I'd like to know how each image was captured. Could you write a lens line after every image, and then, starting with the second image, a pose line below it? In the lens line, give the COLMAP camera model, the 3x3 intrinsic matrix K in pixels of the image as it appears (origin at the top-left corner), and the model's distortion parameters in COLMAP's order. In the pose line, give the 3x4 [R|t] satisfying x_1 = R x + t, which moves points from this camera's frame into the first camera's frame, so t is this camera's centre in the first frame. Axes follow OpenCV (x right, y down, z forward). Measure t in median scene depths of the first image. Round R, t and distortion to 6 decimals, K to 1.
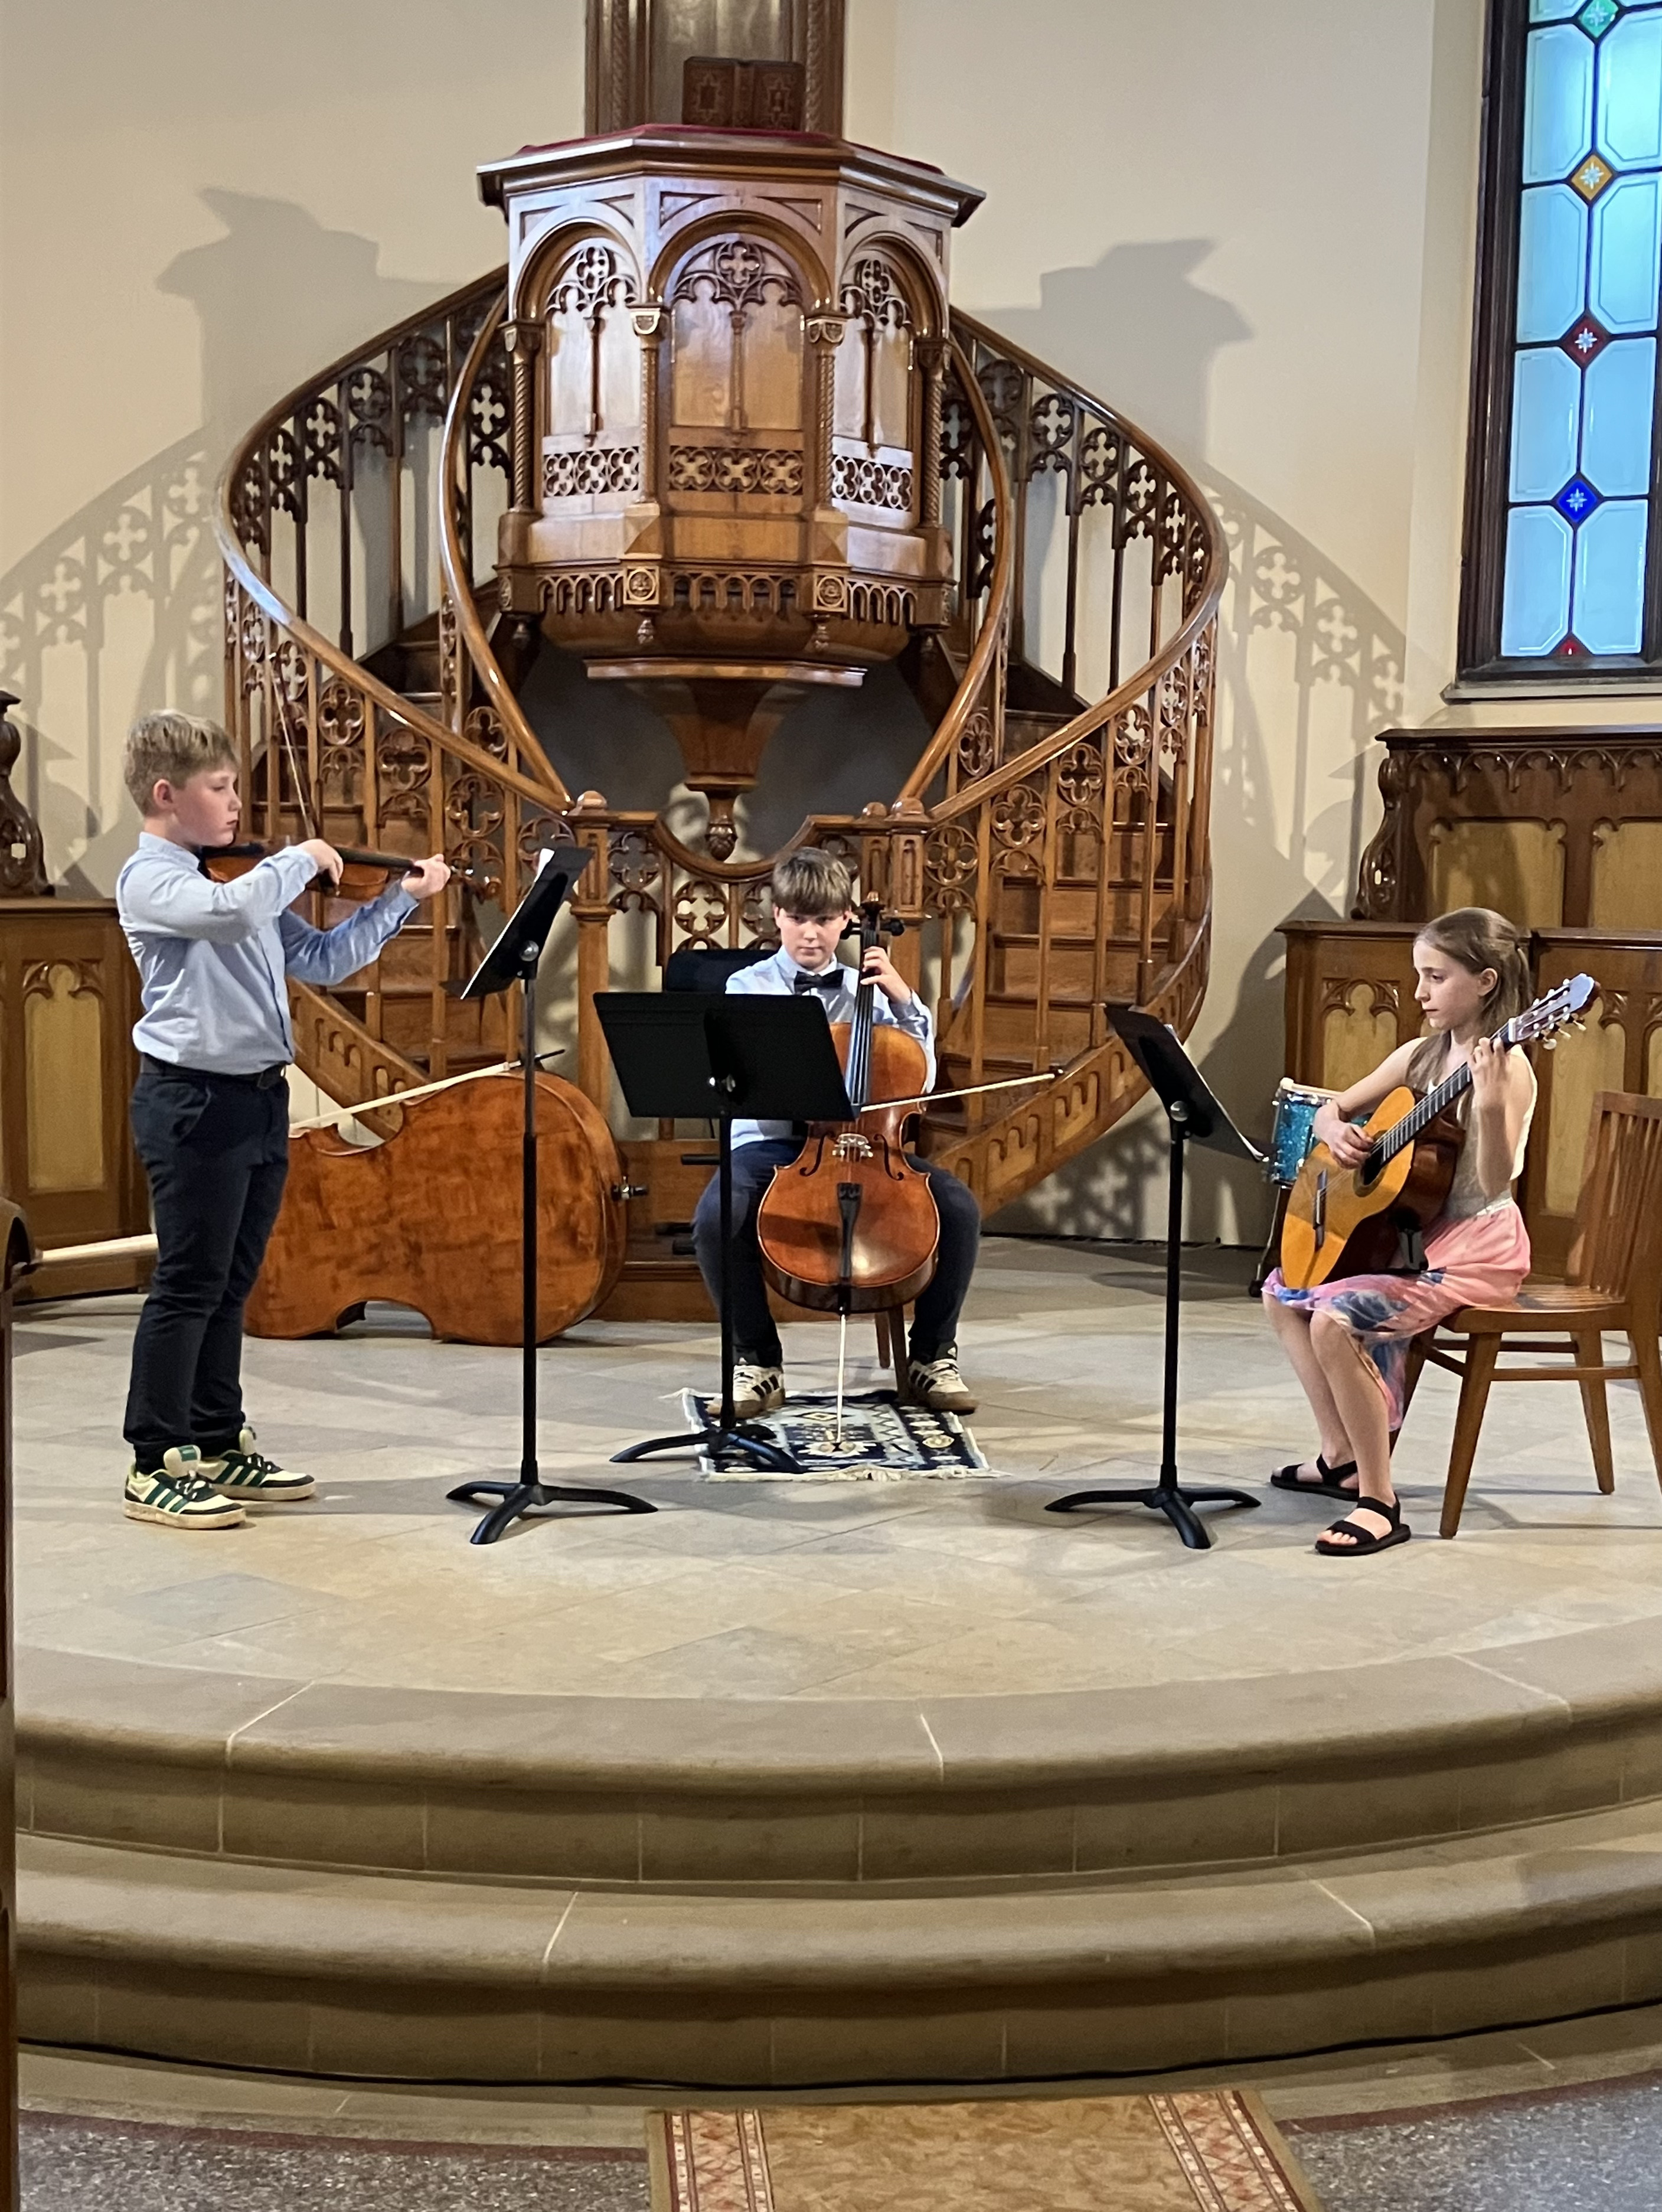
lens RADIAL K [[2917.0, 0, 927.4], [0, 2917.0, 1161.1], [0, 0, 1]] dist [0.215944, -0.916815]
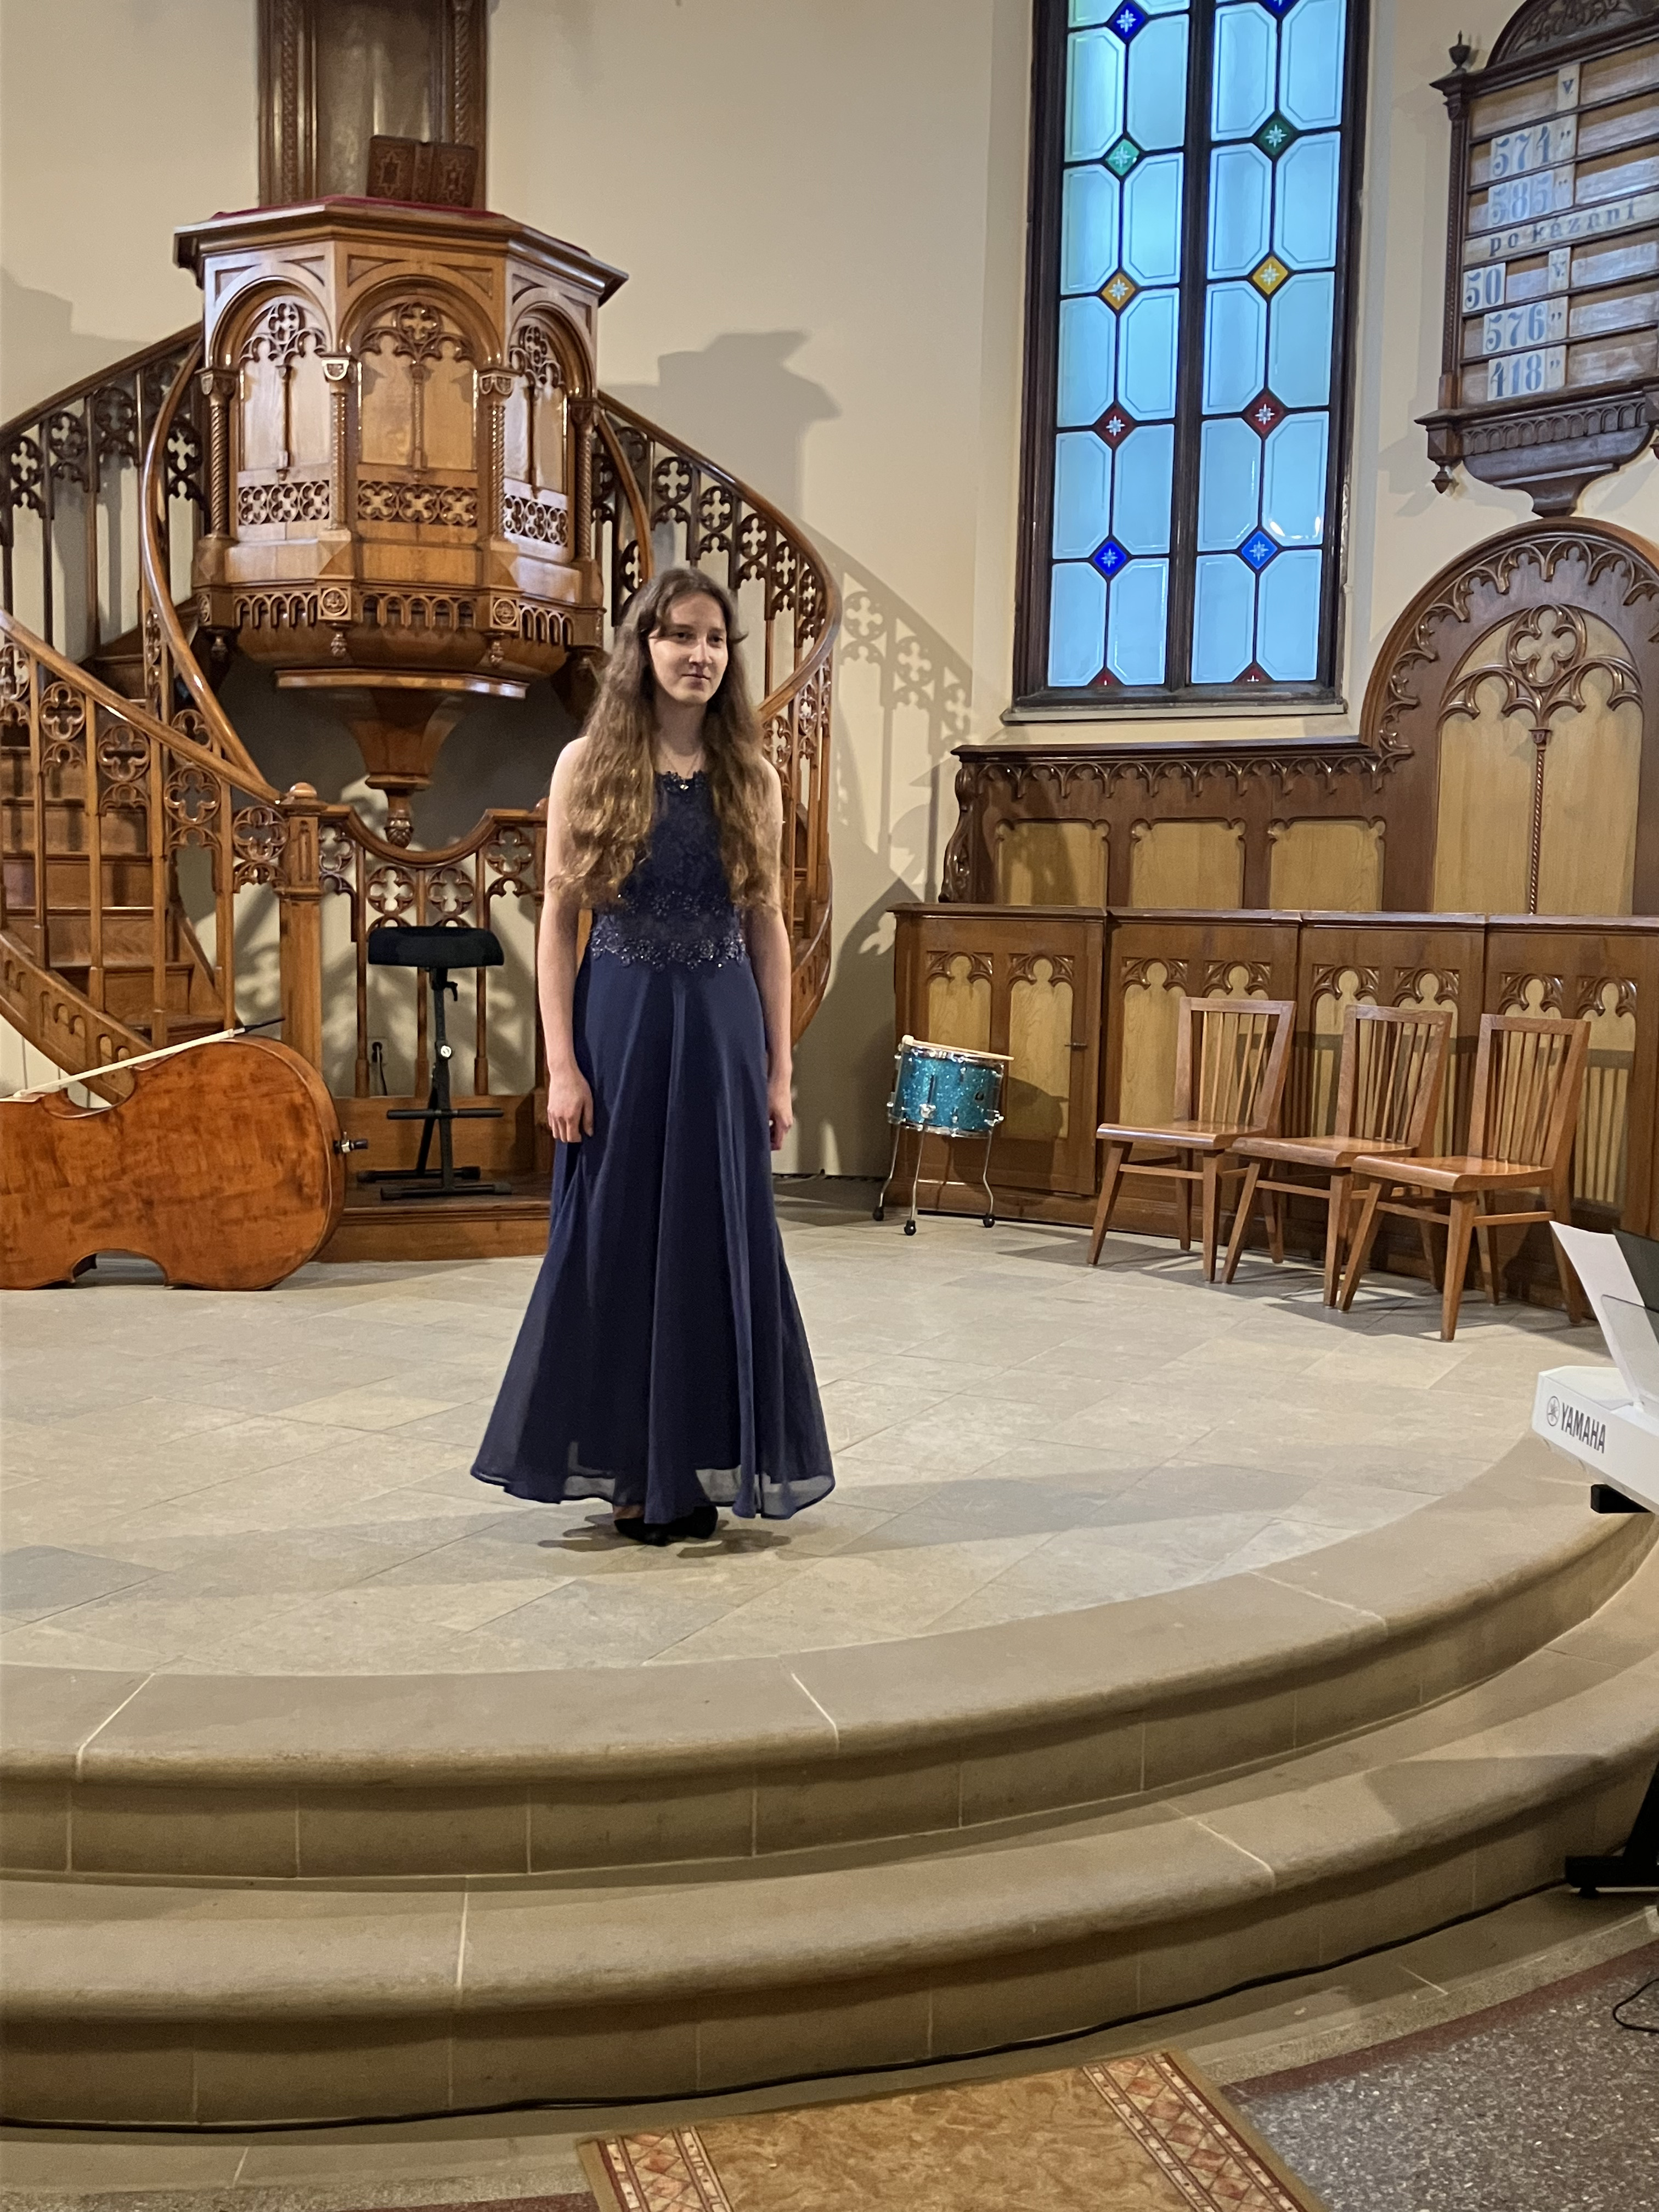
lens RADIAL K [[2215.2, 0, 849.4], [0, 2215.2, 1097.3], [0, 0, 1]] dist [0.133708, -0.431015]
pose [[0.983941, -0.017338, 0.177647, -0.057333], [0.017630, 0.999845, -0.000068, -0.003773], [-0.177619, 0.003199, 0.984094, 0.124379]]
